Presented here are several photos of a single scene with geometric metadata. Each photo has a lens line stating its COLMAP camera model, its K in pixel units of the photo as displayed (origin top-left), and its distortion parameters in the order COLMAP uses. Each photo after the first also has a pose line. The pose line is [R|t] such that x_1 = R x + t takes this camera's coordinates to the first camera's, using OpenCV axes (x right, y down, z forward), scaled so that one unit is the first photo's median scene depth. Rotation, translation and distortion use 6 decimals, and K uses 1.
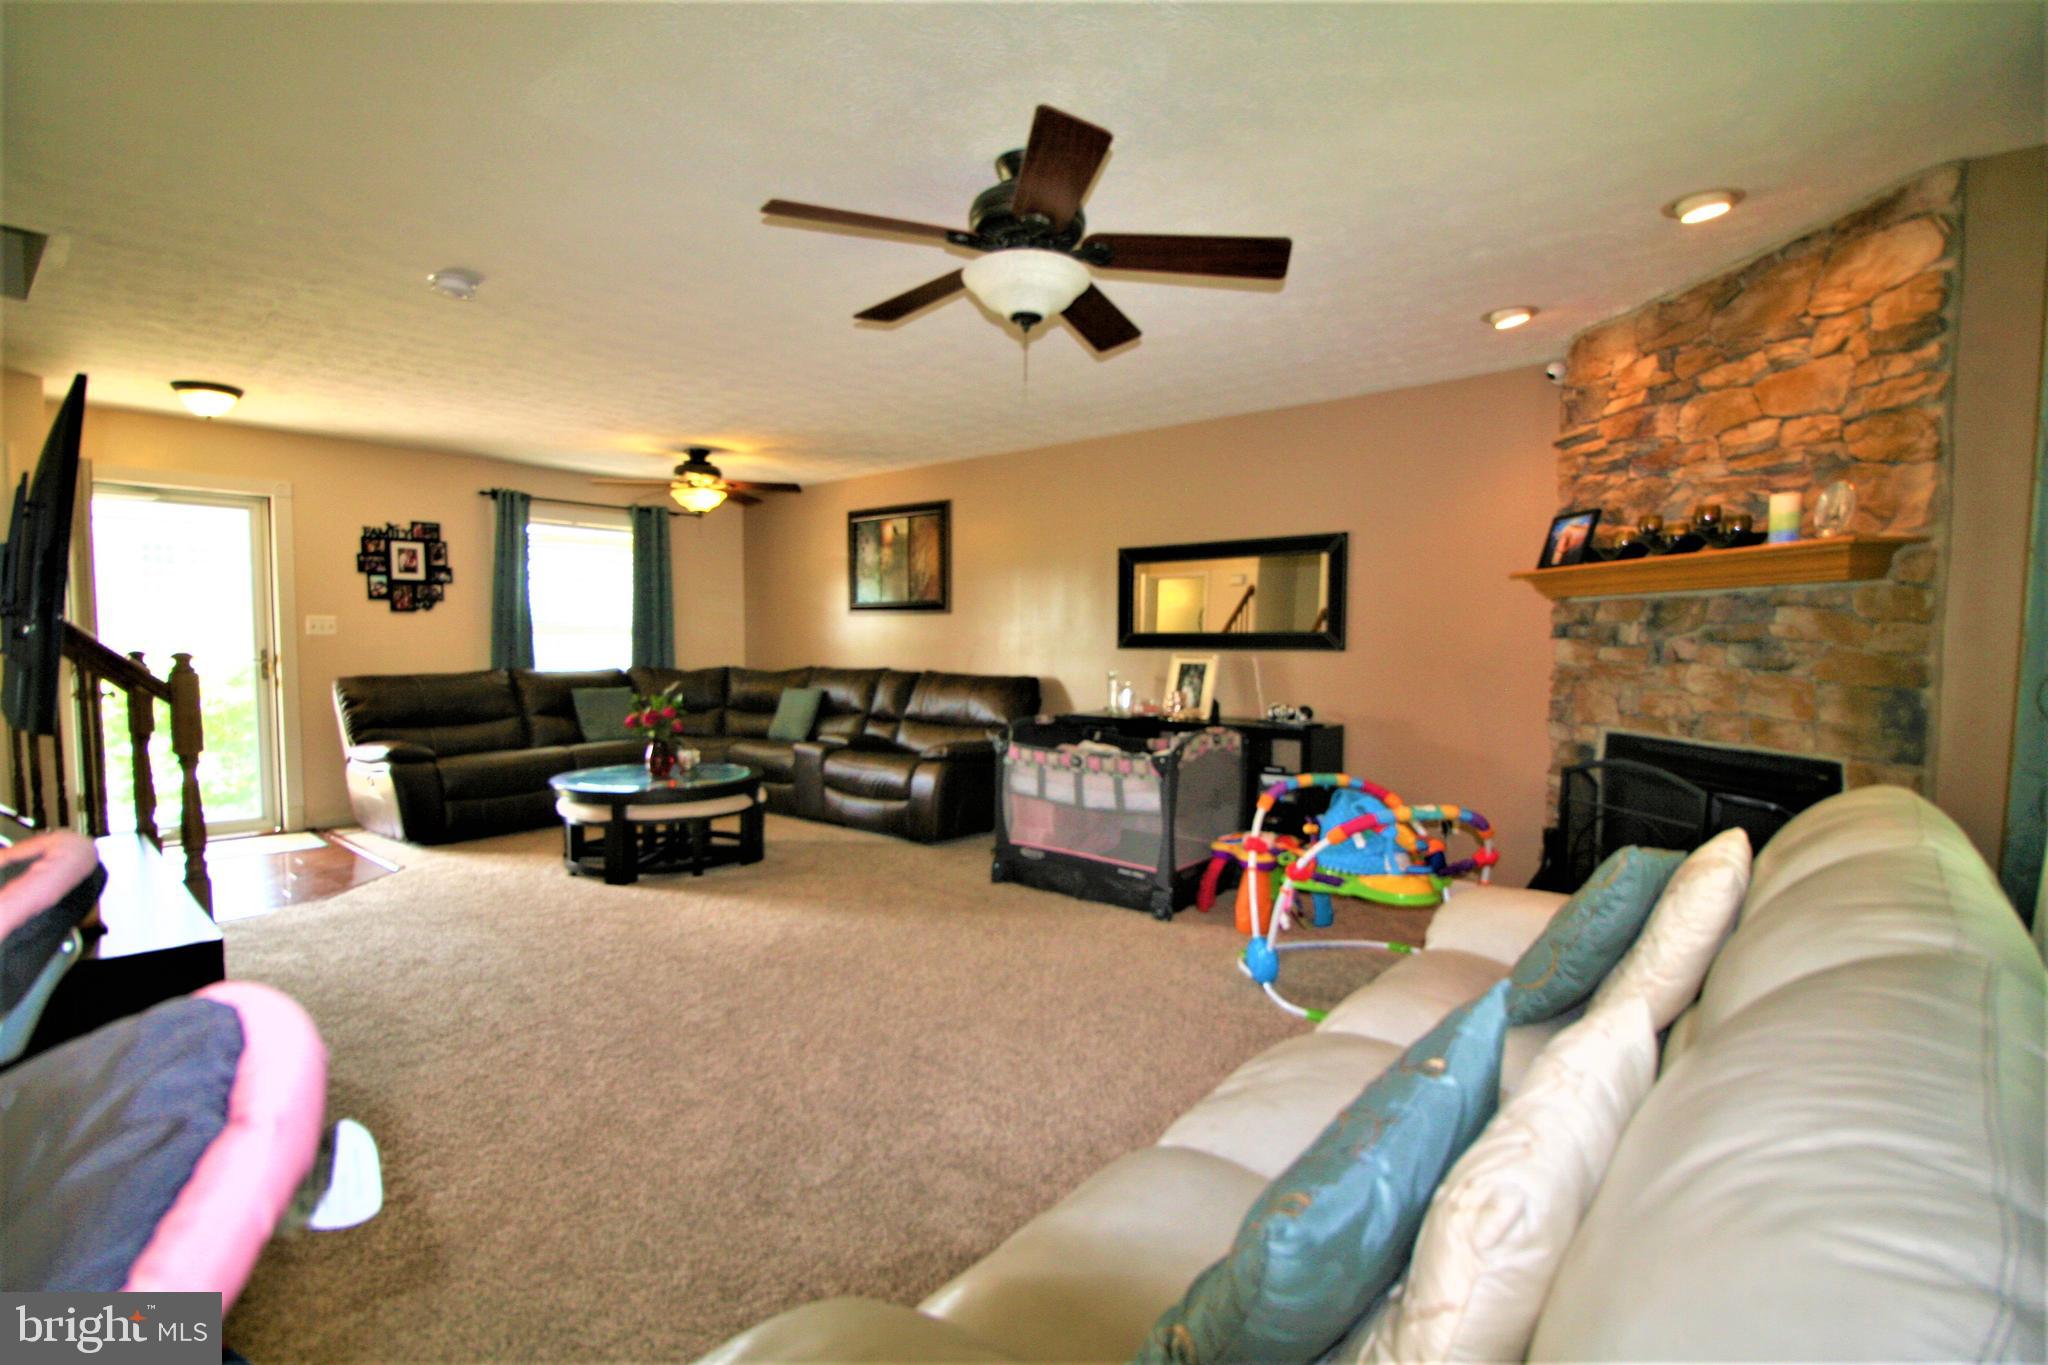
lens RADIAL K [[957.1, 0, 1010.5], [0, 957.1, 690.1], [0, 0, 1]] dist [-0.011476, -0.004421]
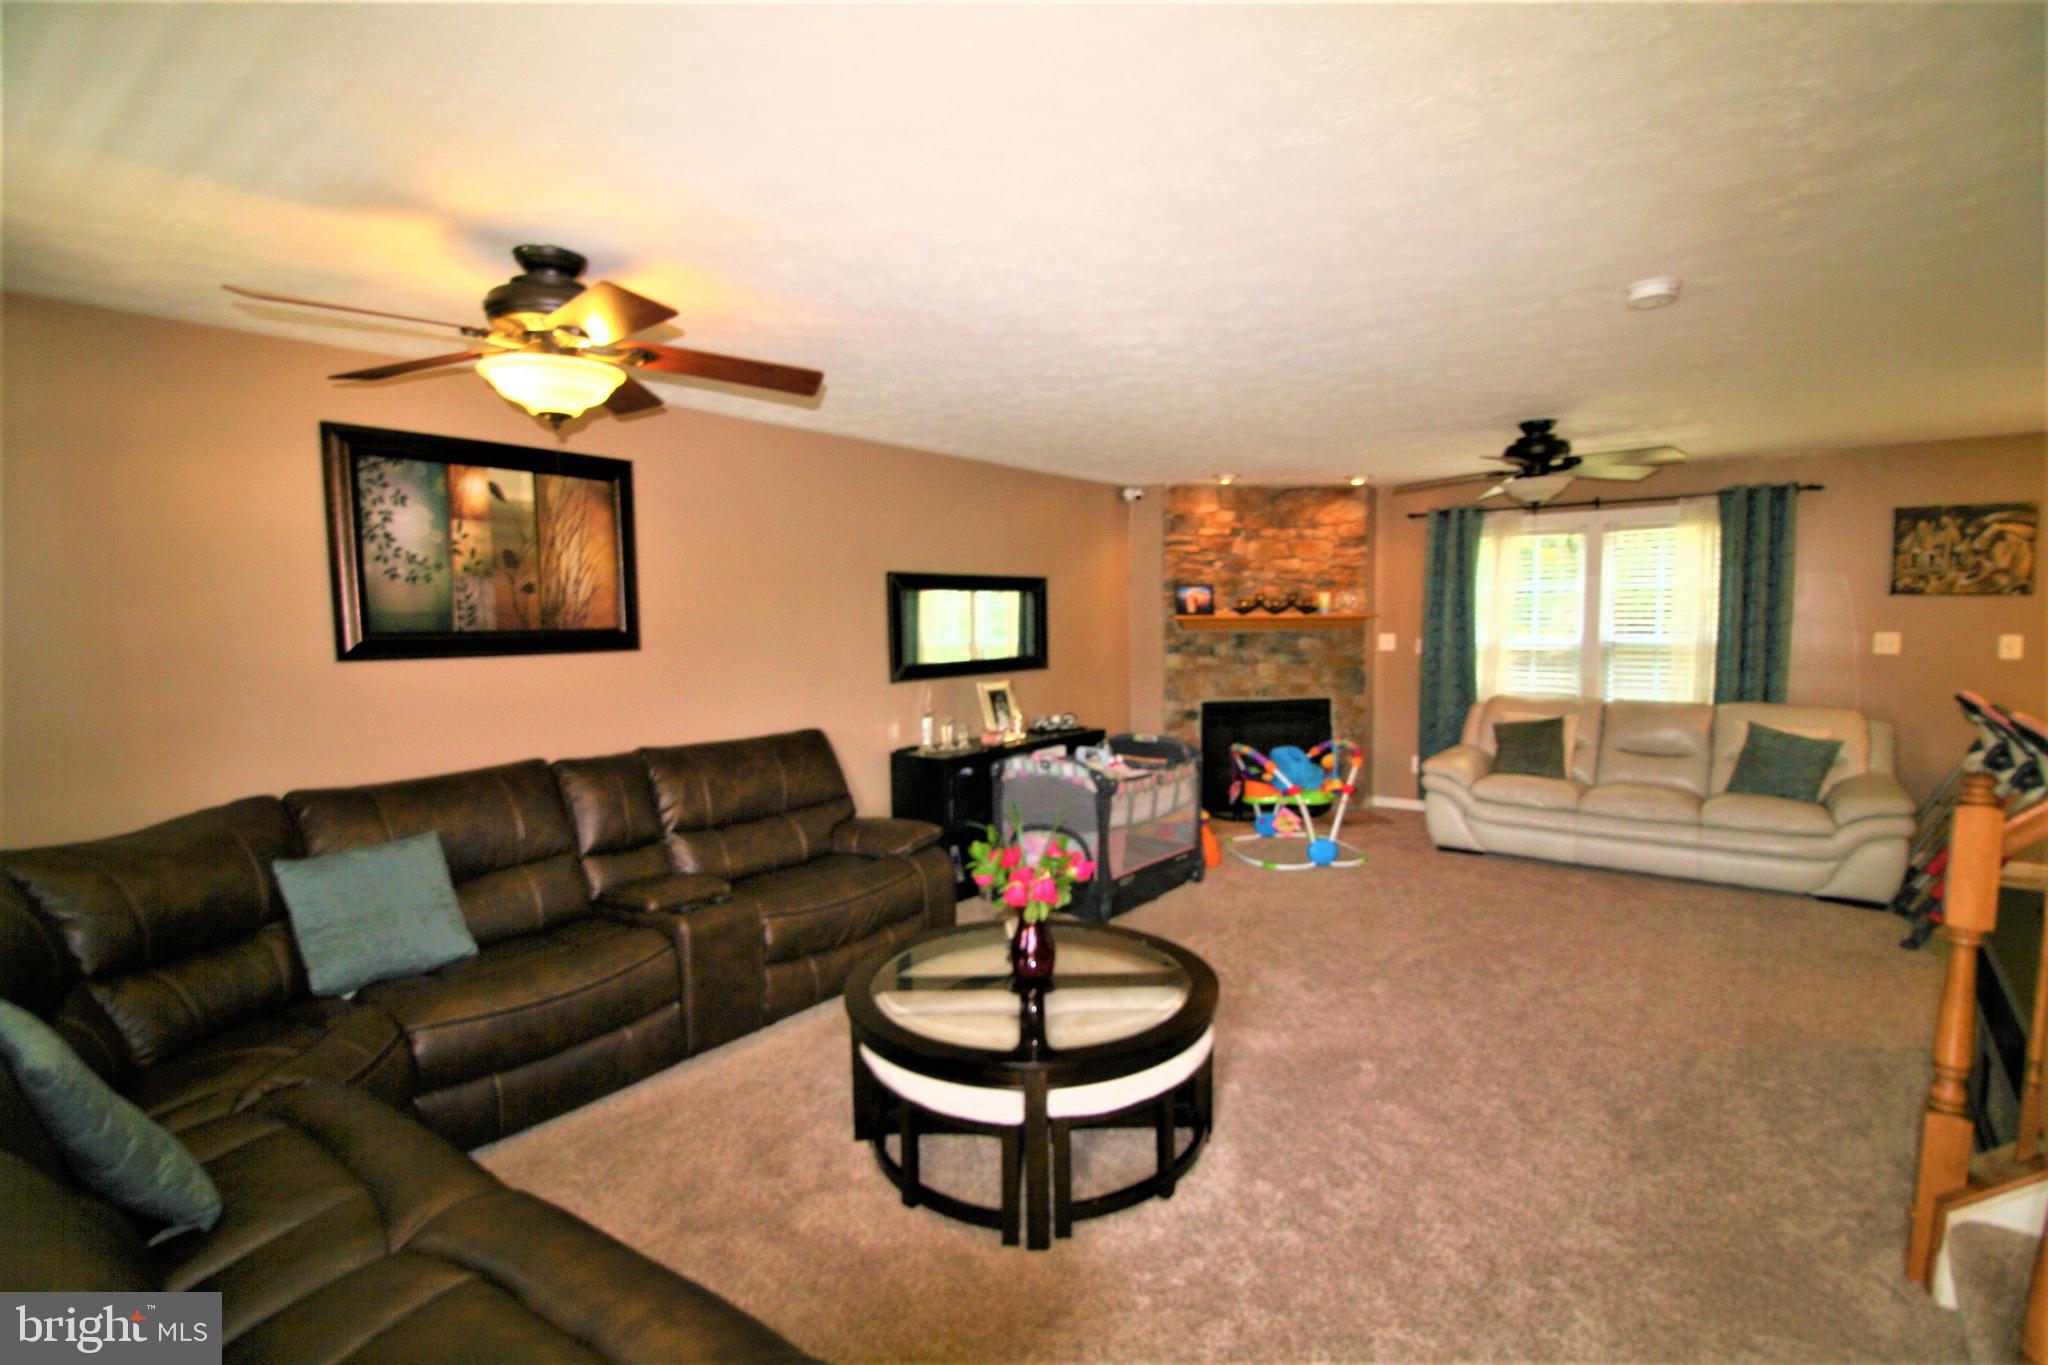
lens RADIAL K [[957.1, 0, 1024.6], [0, 957.1, 709.3], [0, 0, 1]] dist [-0.011476, -0.004421]
pose [[-0.057752, -0.101880, 0.993119, -1.302484], [0.067620, 0.992096, 0.105707, -0.173884], [-0.996038, 0.073259, -0.050407, 1.512167]]
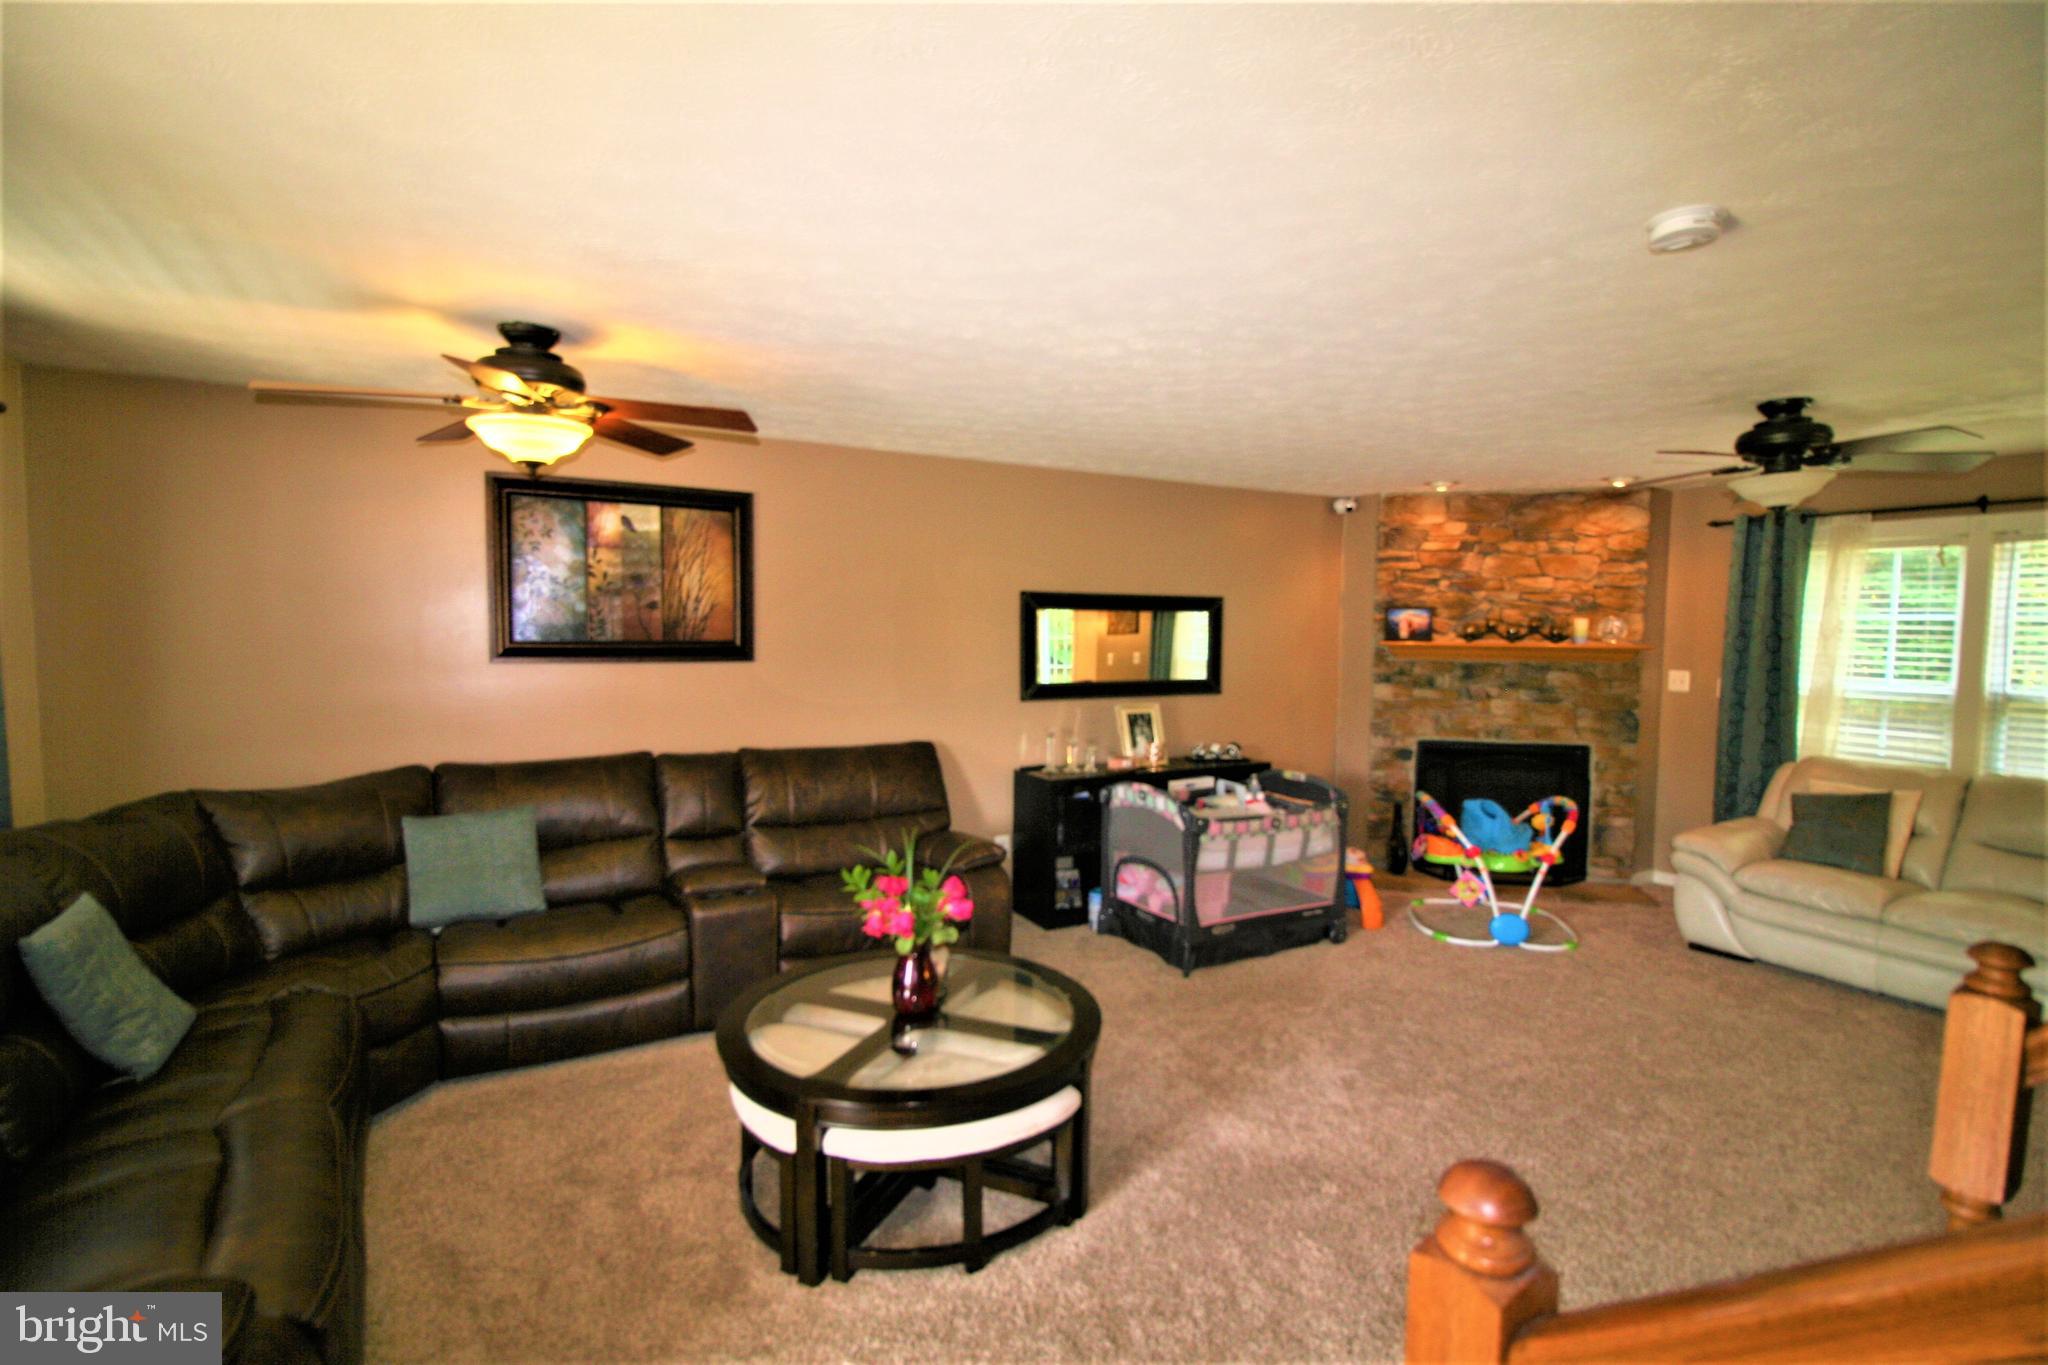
lens RADIAL K [[957.1, 0, 1017.6], [0, 957.1, 702.3], [0, 0, 1]] dist [-0.011476, -0.004421]
pose [[0.334359, -0.073638, 0.939565, -1.220817], [0.044296, 0.997069, 0.062381, -0.163232], [-0.941404, 0.020761, 0.336641, 1.143055]]
